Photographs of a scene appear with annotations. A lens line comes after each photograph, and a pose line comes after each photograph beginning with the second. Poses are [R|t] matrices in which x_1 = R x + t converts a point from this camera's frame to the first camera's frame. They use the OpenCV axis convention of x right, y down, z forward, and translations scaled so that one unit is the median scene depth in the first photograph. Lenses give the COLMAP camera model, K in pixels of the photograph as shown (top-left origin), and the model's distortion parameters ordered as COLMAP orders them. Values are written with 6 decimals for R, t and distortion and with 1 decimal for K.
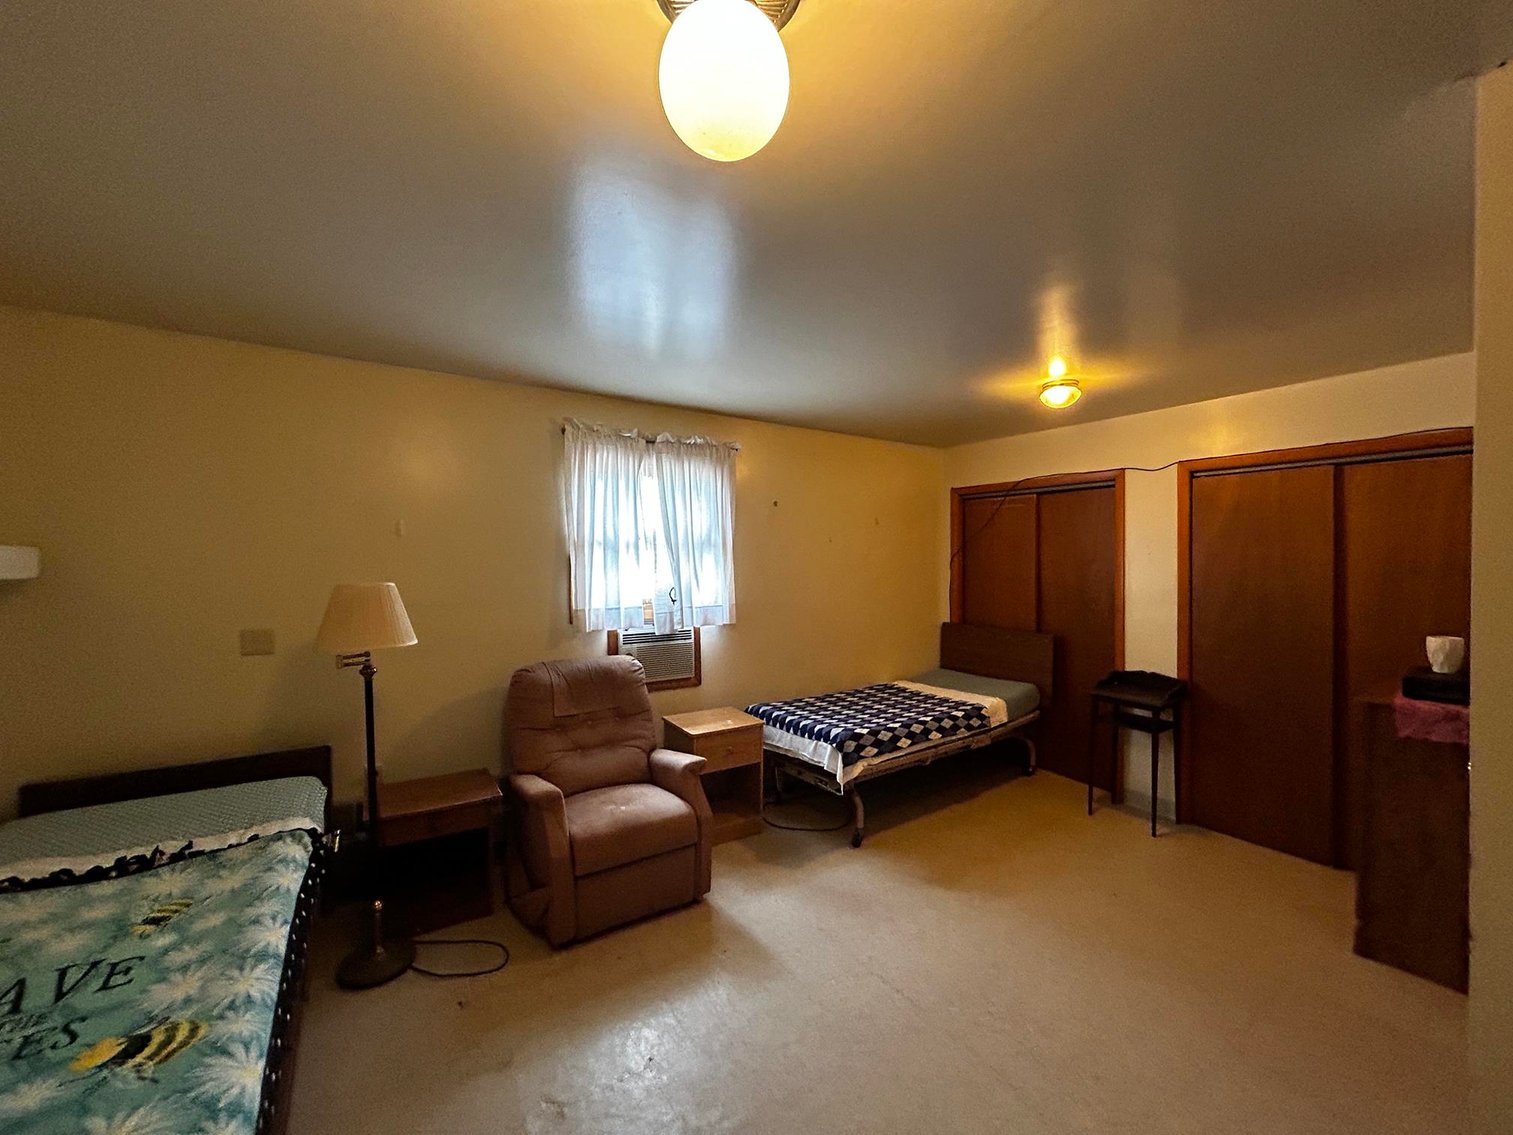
lens RADIAL K [[609.7, 0, 754.5], [0, 609.7, 561.5], [0, 0, 1]] dist [0.000012, -0.000132]
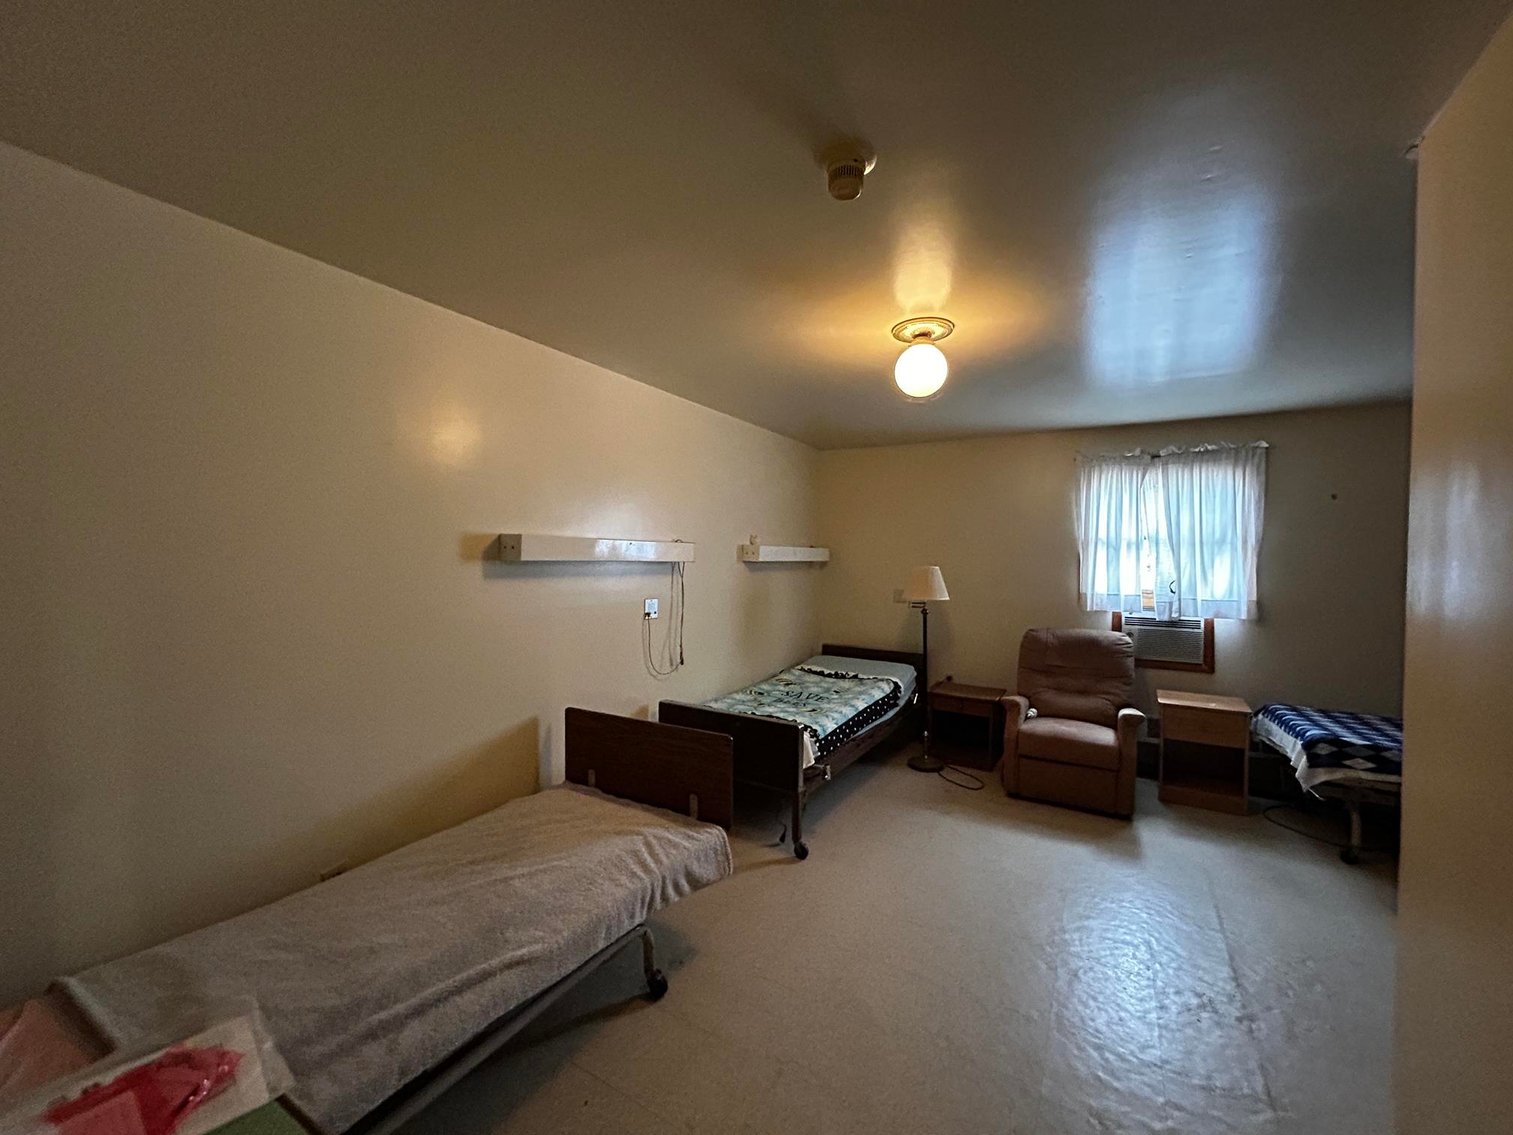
lens RADIAL K [[609.7, 0, 754.5], [0, 609.7, 561.5], [0, 0, 1]] dist [0.000012, -0.000132]
pose [[0.447533, 0.017345, -0.894099, 0.559173], [-0.011126, 0.999843, 0.013827, -0.000593], [0.894198, 0.003759, 0.447655, -0.229300]]
